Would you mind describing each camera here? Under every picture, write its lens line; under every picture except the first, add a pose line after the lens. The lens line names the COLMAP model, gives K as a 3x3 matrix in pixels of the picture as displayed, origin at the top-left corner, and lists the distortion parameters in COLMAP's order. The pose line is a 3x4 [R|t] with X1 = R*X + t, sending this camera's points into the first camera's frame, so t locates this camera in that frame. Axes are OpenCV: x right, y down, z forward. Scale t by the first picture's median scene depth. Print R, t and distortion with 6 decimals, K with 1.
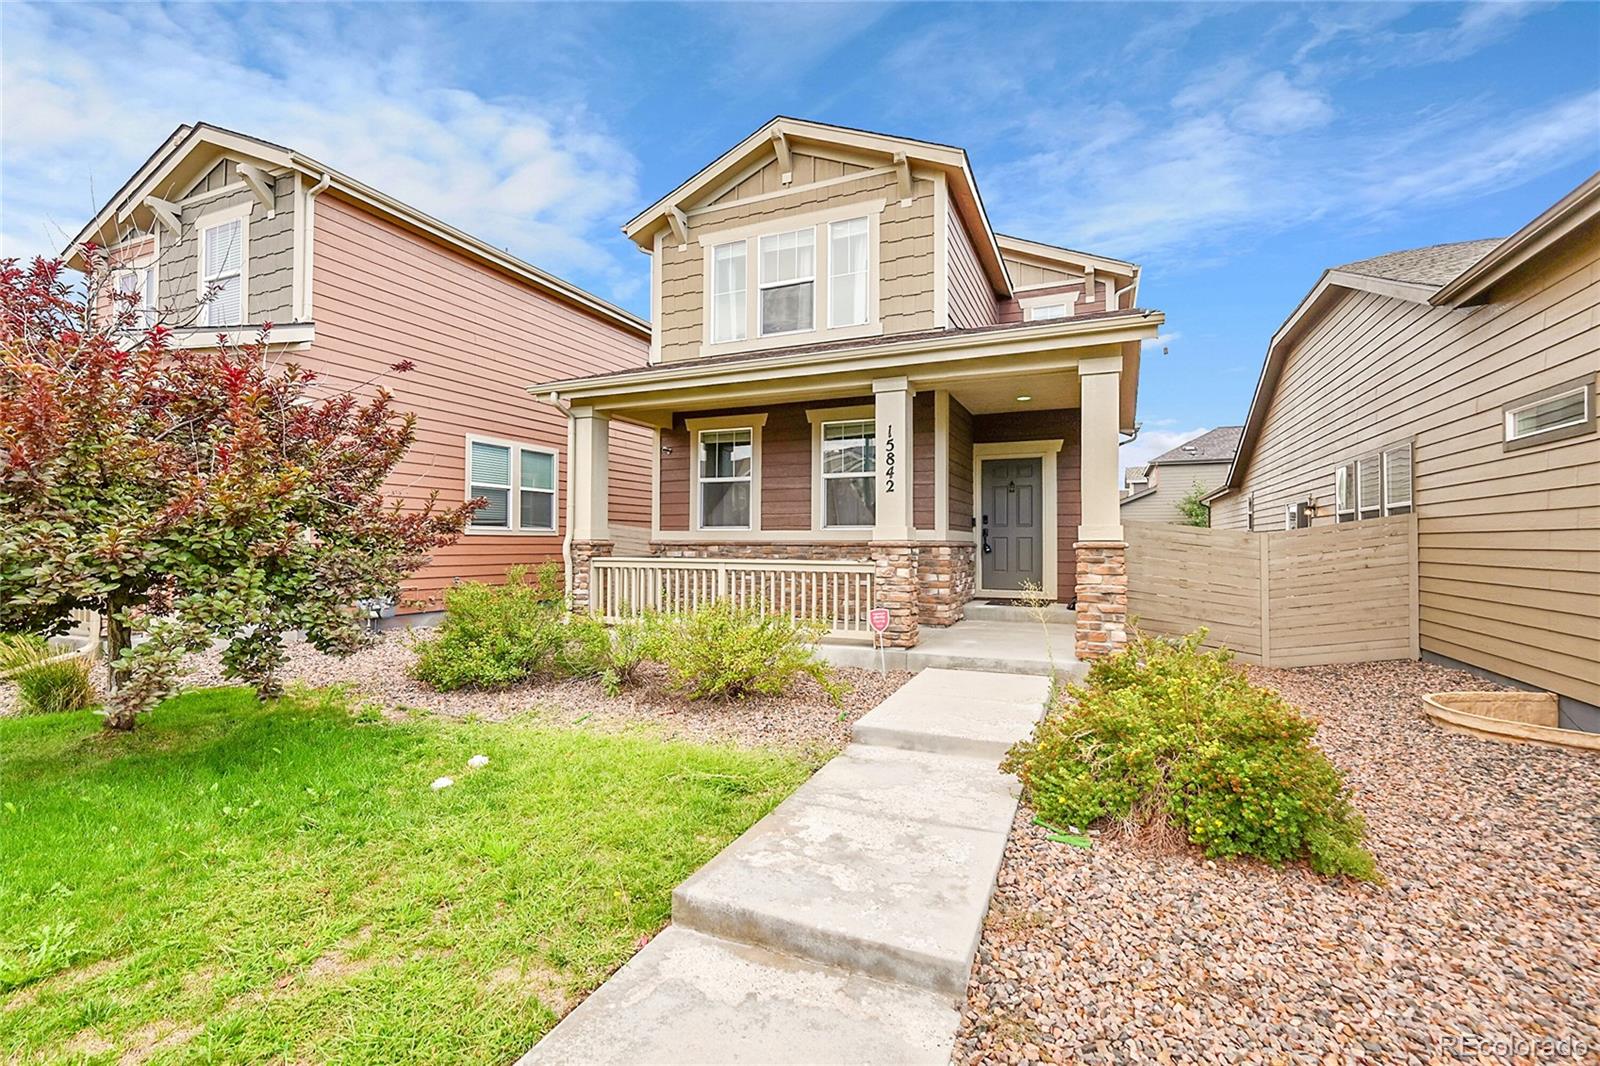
lens RADIAL K [[696.8, 0, 803.0], [0, 696.8, 533.1], [0, 0, 1]] dist [0.001571, 0.000406]
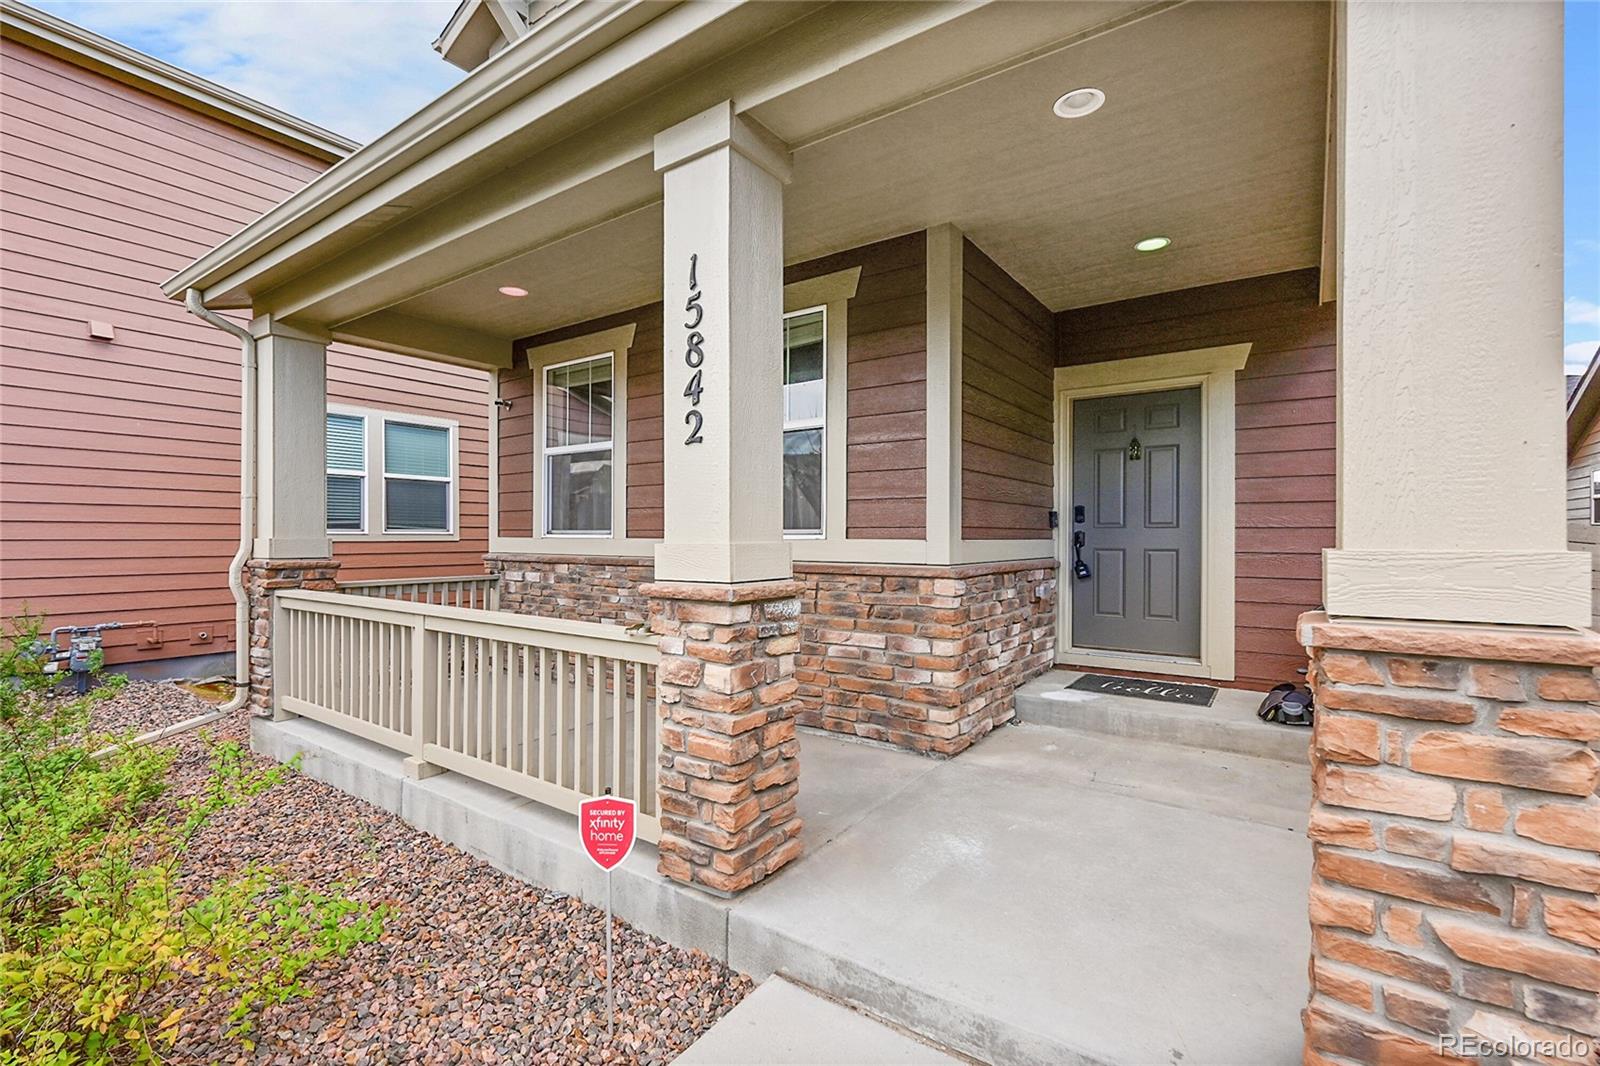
lens RADIAL K [[696.8, 0, 770.0], [0, 696.8, 535.0], [0, 0, 1]] dist [0.001571, 0.000406]
pose [[0.970195, -0.000788, -0.242325, 0.200392], [0.003838, 0.999919, 0.012116, -0.013620], [0.242295, -0.012685, 0.970120, 0.537370]]
